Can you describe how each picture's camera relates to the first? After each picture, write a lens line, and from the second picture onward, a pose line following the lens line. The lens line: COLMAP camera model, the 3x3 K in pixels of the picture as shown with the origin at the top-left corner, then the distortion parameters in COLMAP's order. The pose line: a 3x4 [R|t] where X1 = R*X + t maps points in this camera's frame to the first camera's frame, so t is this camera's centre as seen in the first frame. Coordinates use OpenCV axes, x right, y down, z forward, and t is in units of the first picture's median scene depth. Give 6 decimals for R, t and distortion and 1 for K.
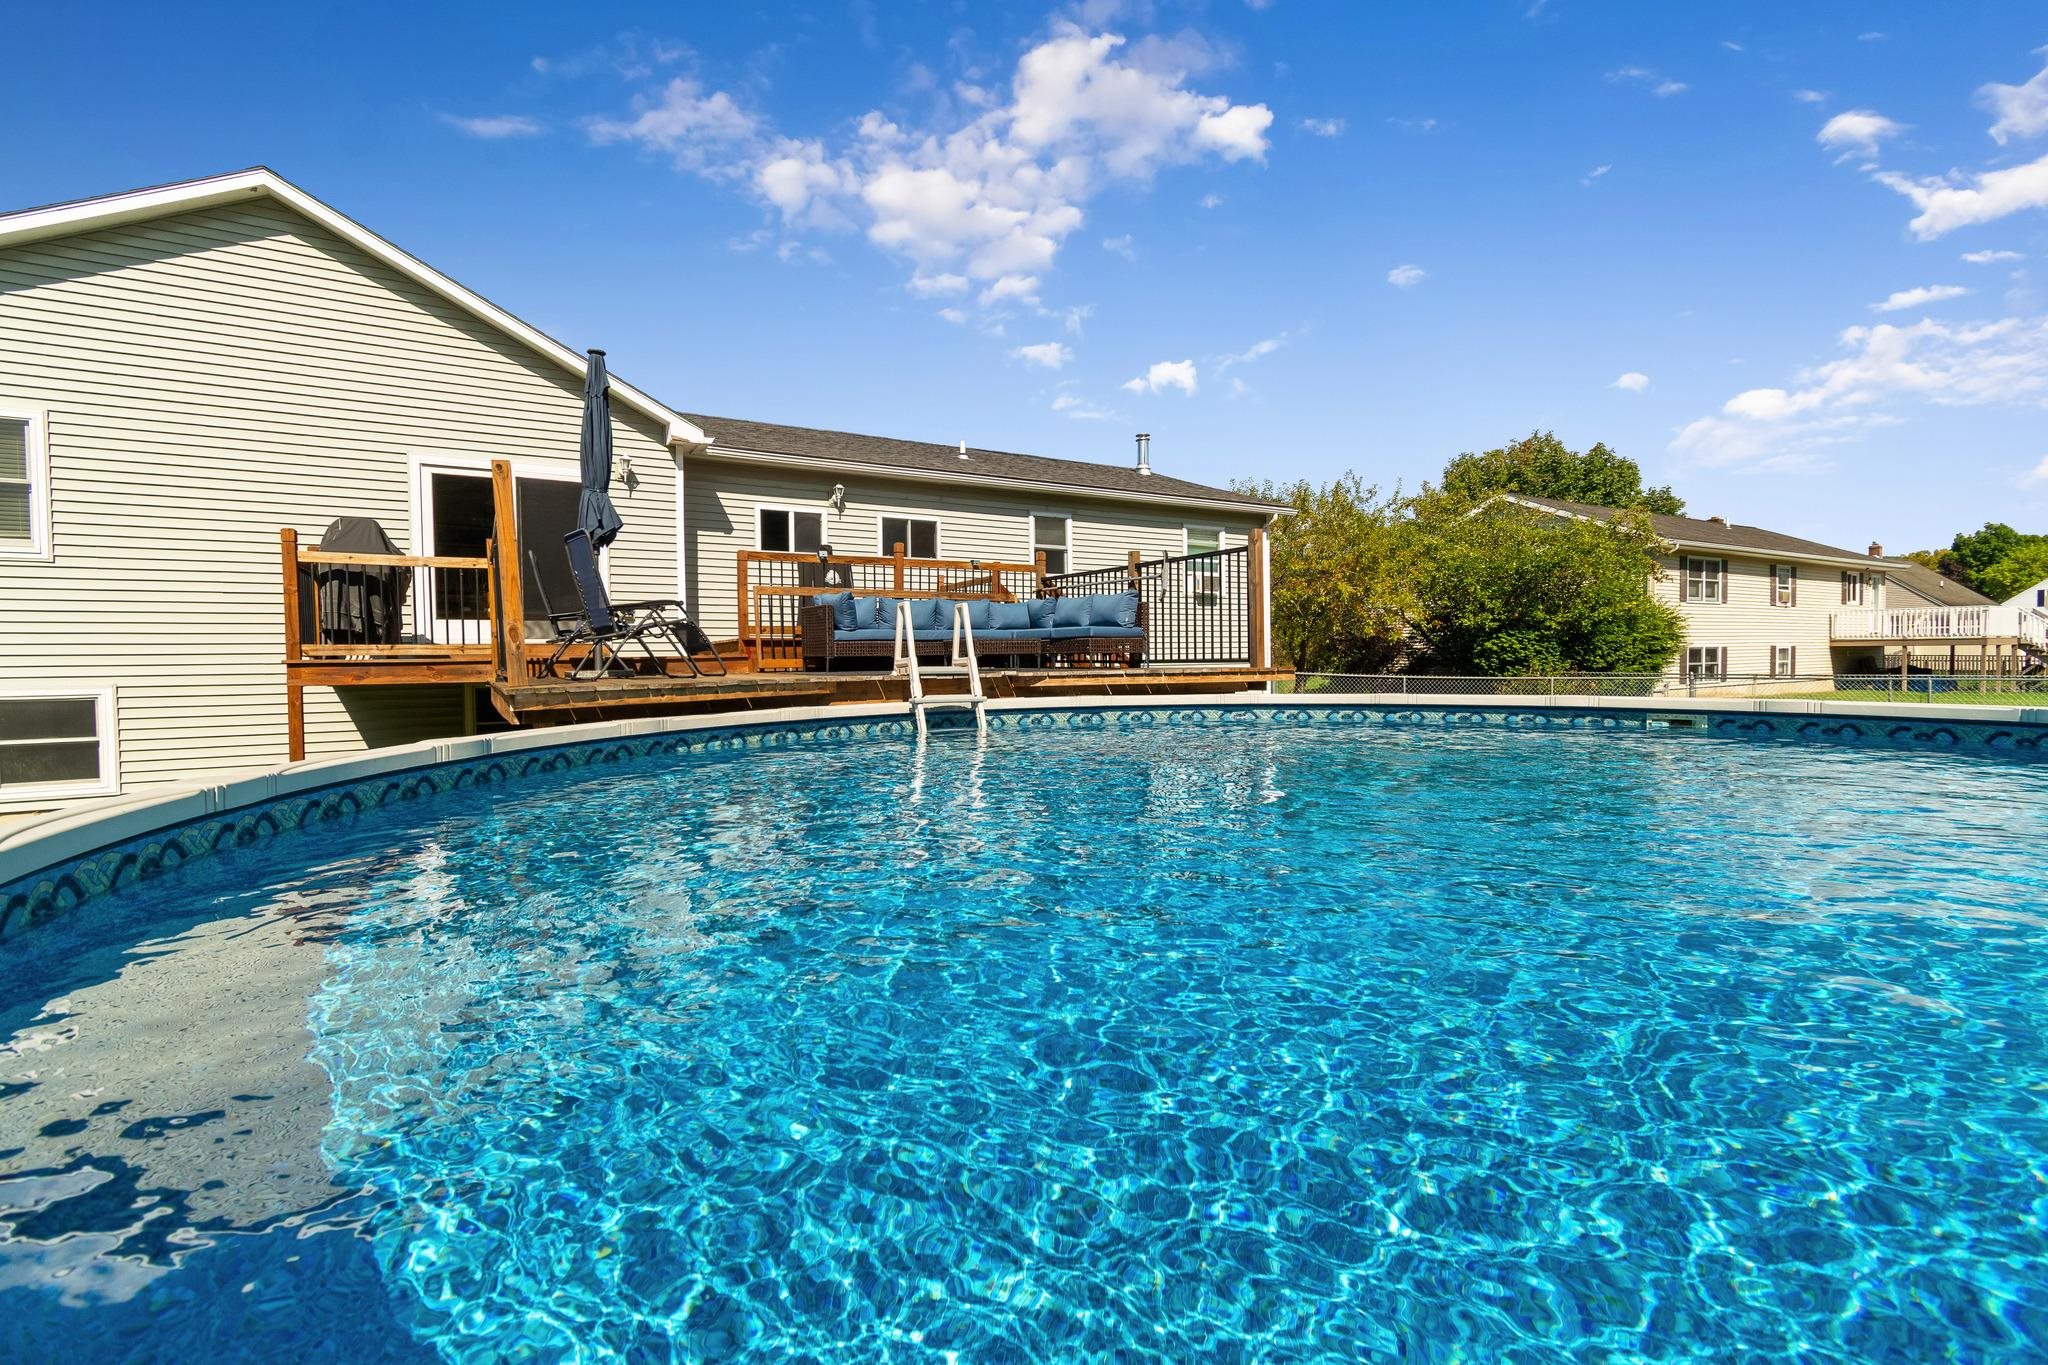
lens RADIAL K [[887.8, 0, 1034.9], [0, 887.8, 680.7], [0, 0, 1]] dist [0.000676, -0.000230]
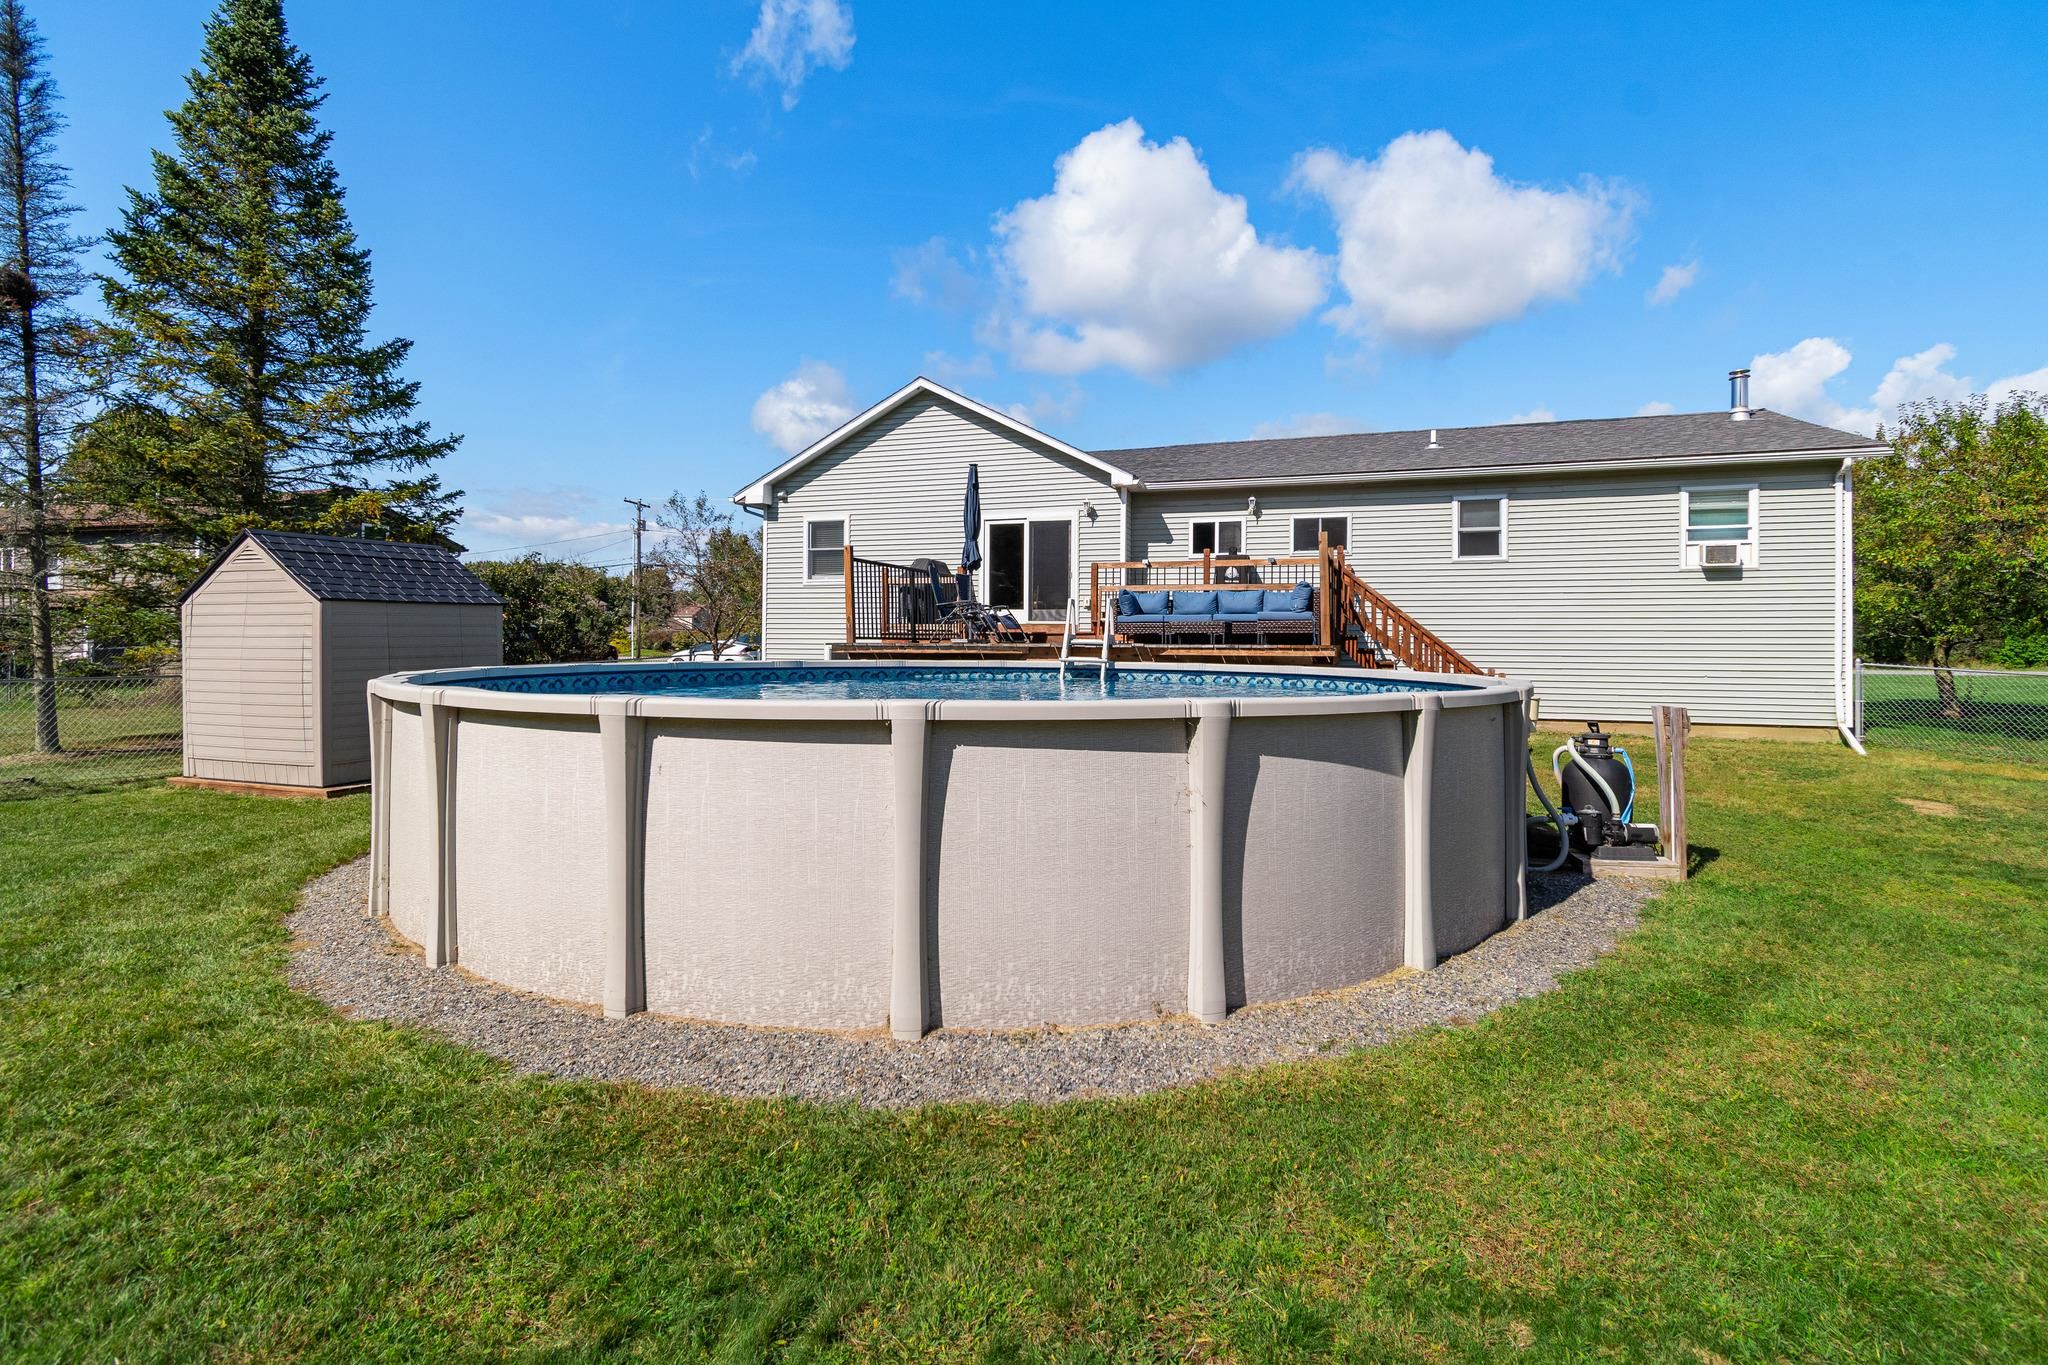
lens RADIAL K [[963.7, 0, 1016.9], [0, 963.7, 622.5], [0, 0, 1]] dist [0.003765, -0.000044]
pose [[0.642886, 0.000874, -0.765962, 0.606446], [-0.034218, 0.999034, -0.027580, 0.003088], [0.765197, 0.043940, 0.642294, -0.111382]]
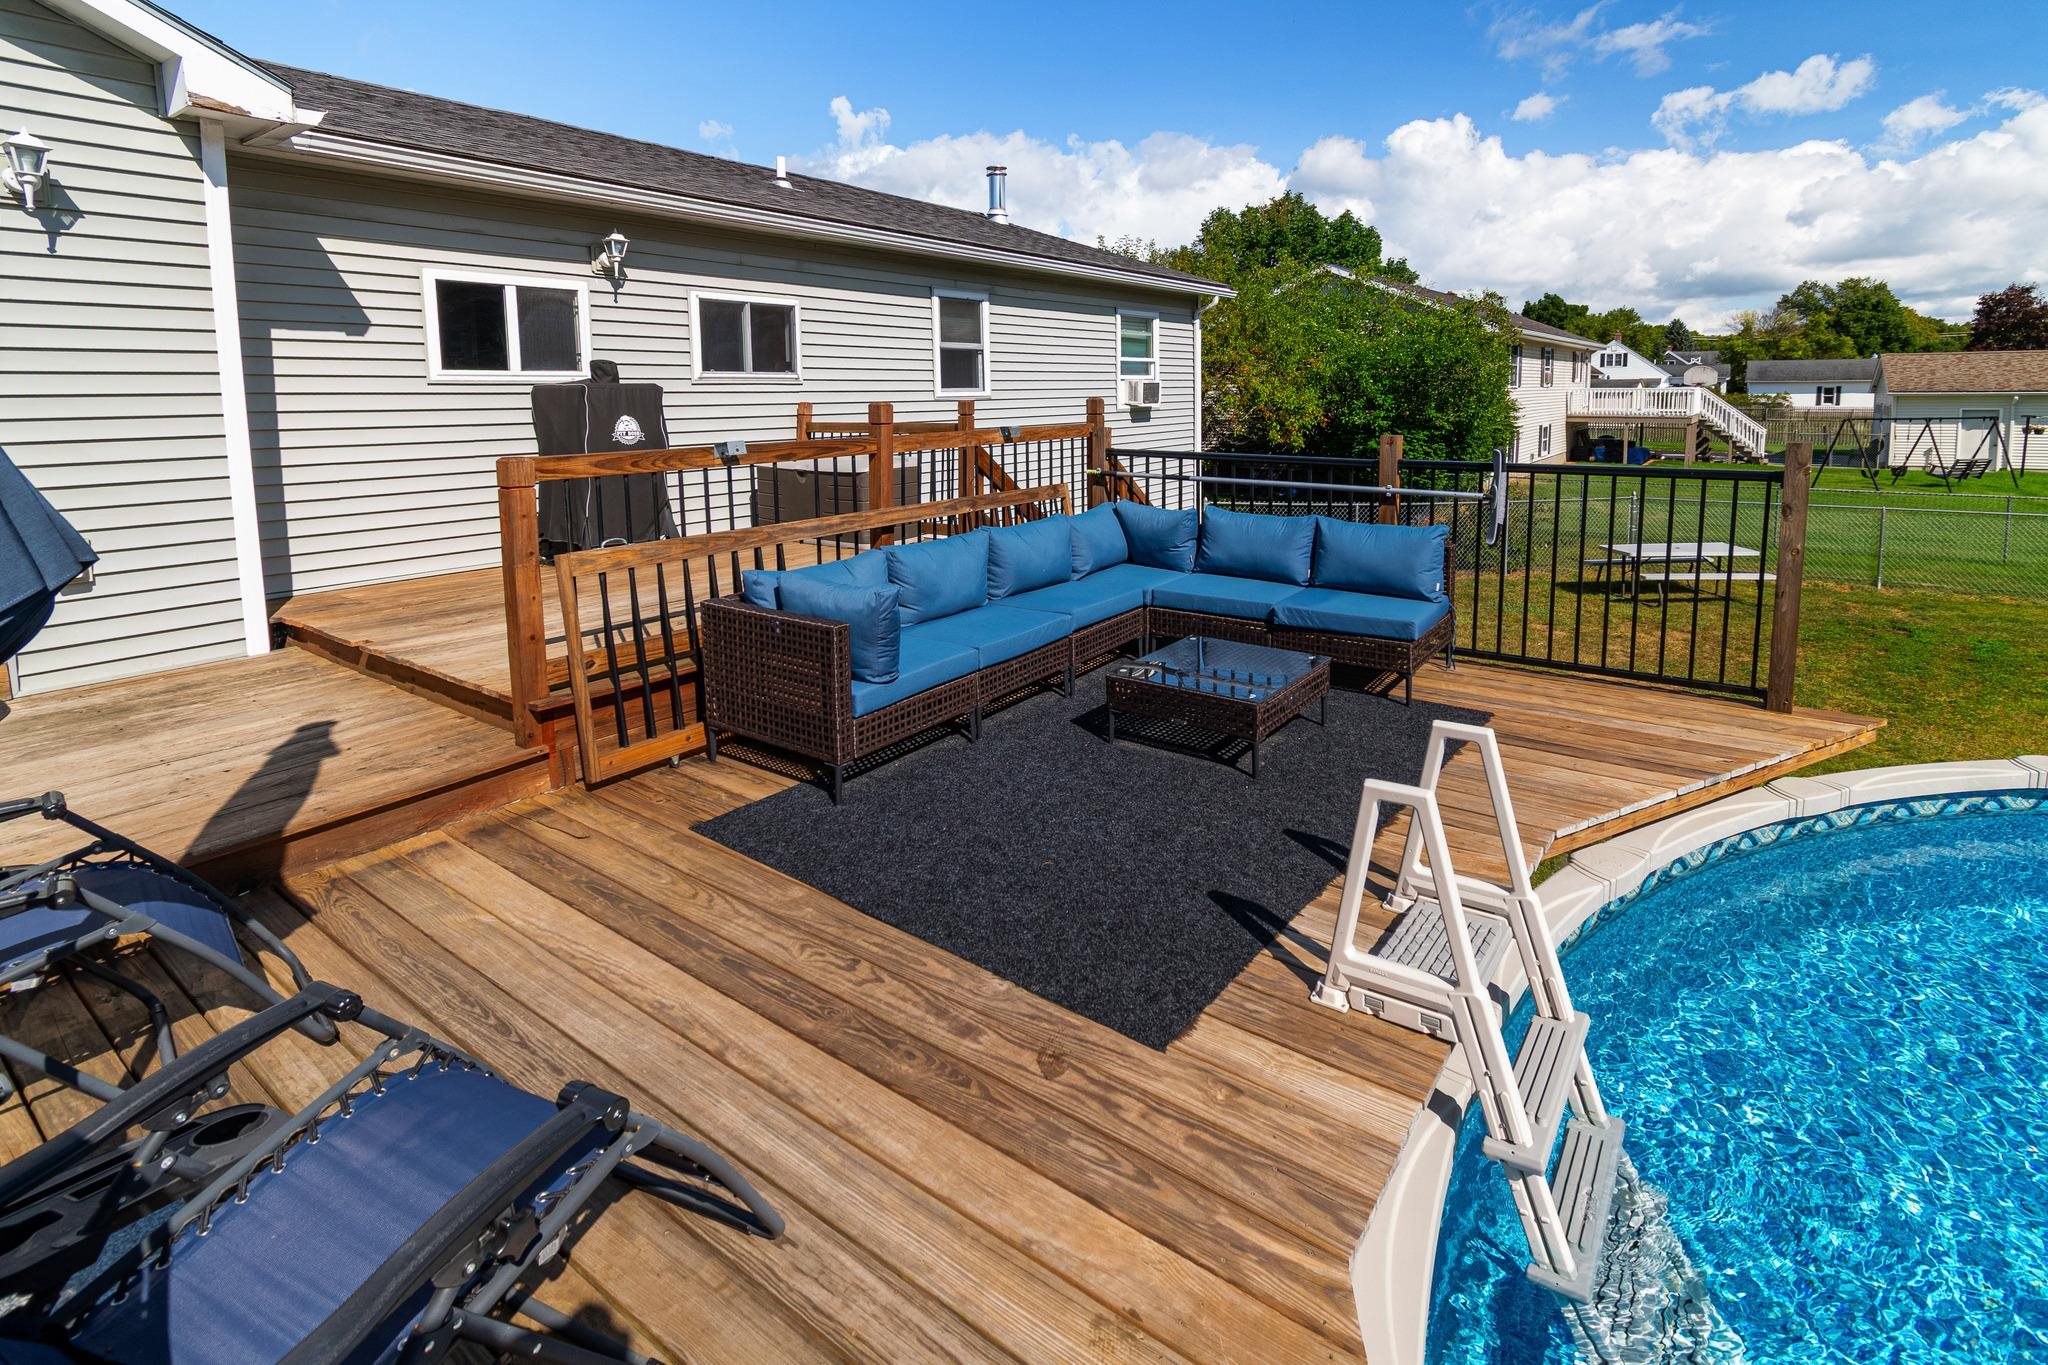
lens RADIAL K [[952.3, 0, 1116.8], [0, 952.3, 484.1], [0, 0, 1]] dist [0.004360, -0.000497]
pose [[0.908743, -0.041229, 0.415315, -0.195603], [0.014558, 0.997634, 0.067184, -0.113923], [-0.417103, -0.055007, 0.907193, 0.396192]]
